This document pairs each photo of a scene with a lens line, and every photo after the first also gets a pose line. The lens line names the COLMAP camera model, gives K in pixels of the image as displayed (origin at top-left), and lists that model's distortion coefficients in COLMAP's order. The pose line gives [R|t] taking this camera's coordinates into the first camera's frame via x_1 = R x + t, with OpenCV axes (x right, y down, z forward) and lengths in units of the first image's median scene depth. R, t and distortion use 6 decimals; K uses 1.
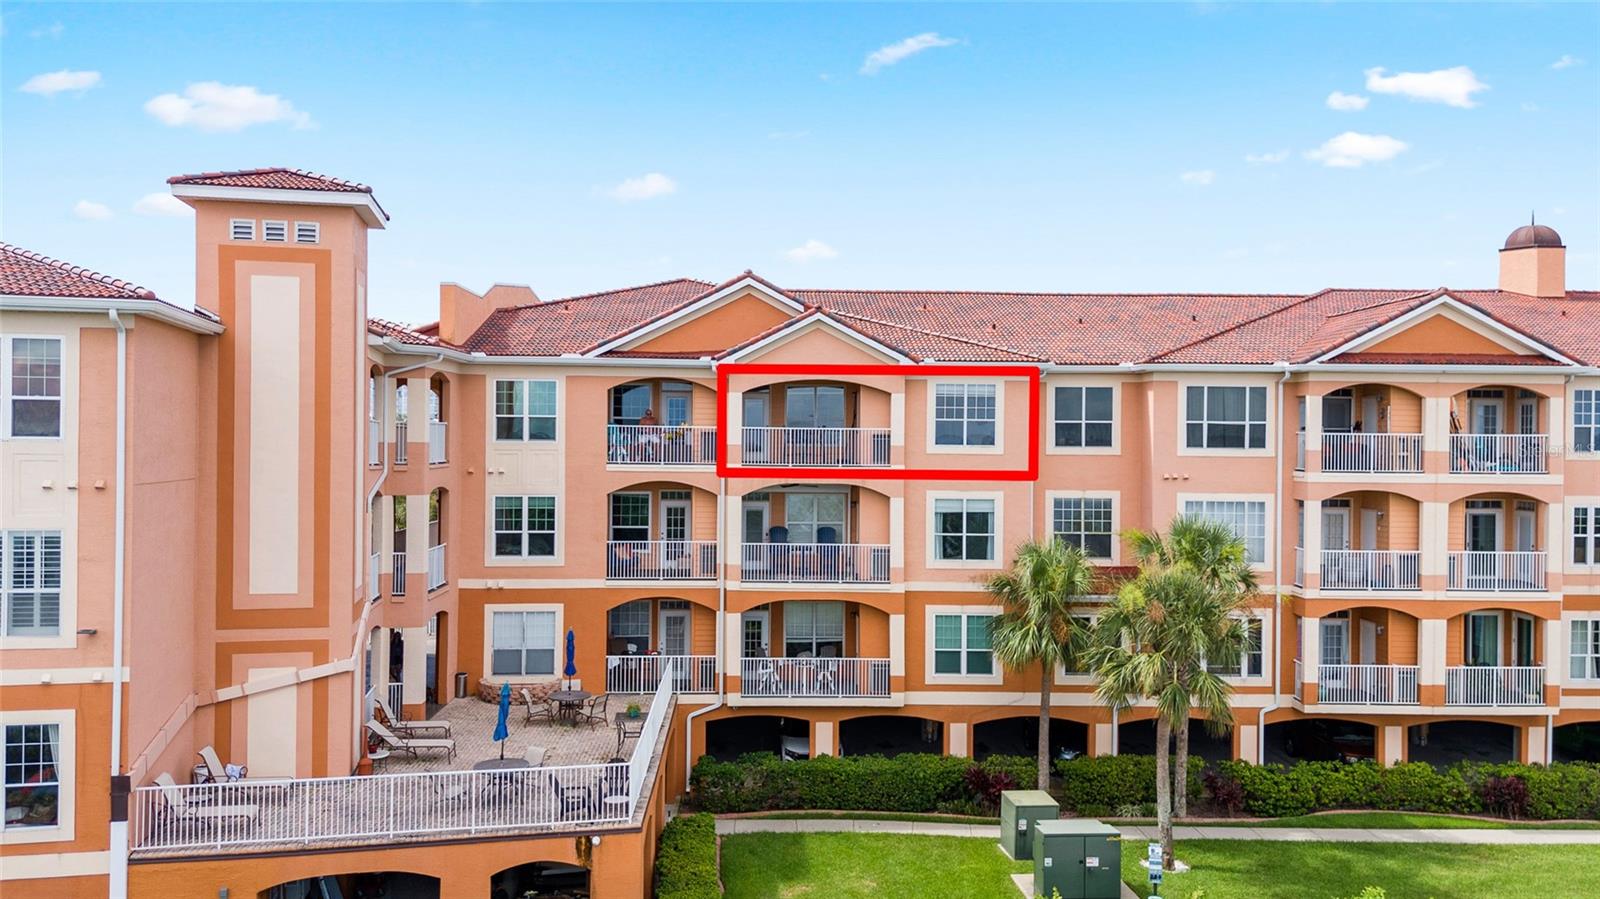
lens RADIAL K [[1207.7, 0, 800.3], [0, 1207.7, 445.5], [0, 0, 1]] dist [0.040386, -0.047341]
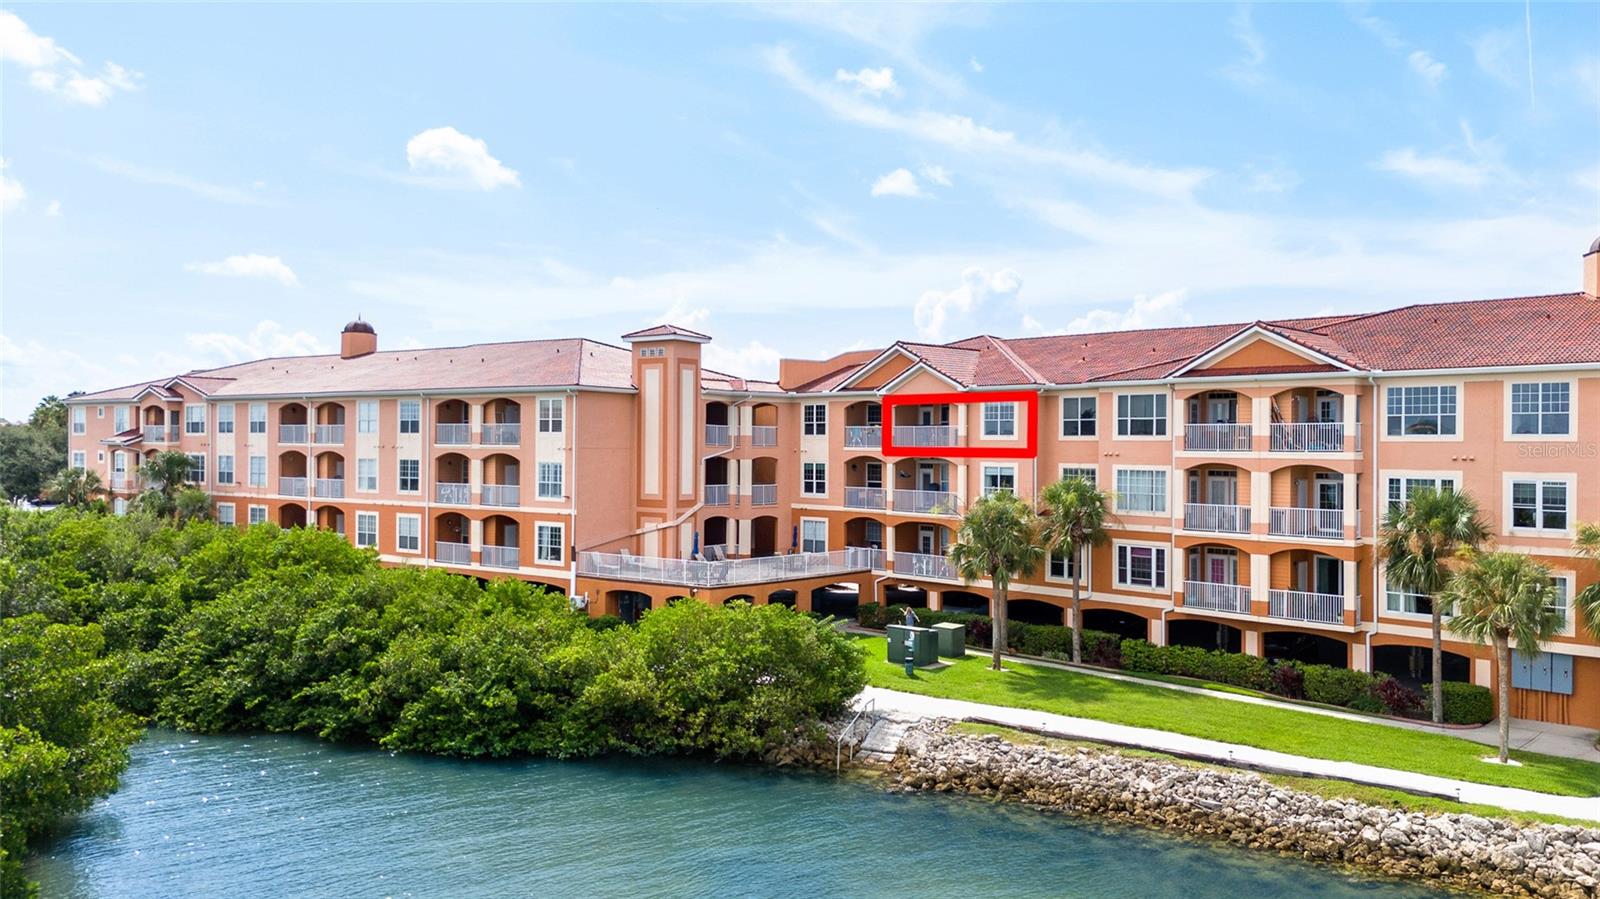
lens RADIAL K [[1207.7, 0, 769.5], [0, 1207.7, 446.0], [0, 0, 1]] dist [0.040386, -0.047341]
pose [[0.660401, -0.003429, -0.750906, 1.208428], [-0.003250, 0.999967, -0.007425, 0.028922], [0.750906, 0.007344, 0.660368, -0.362024]]
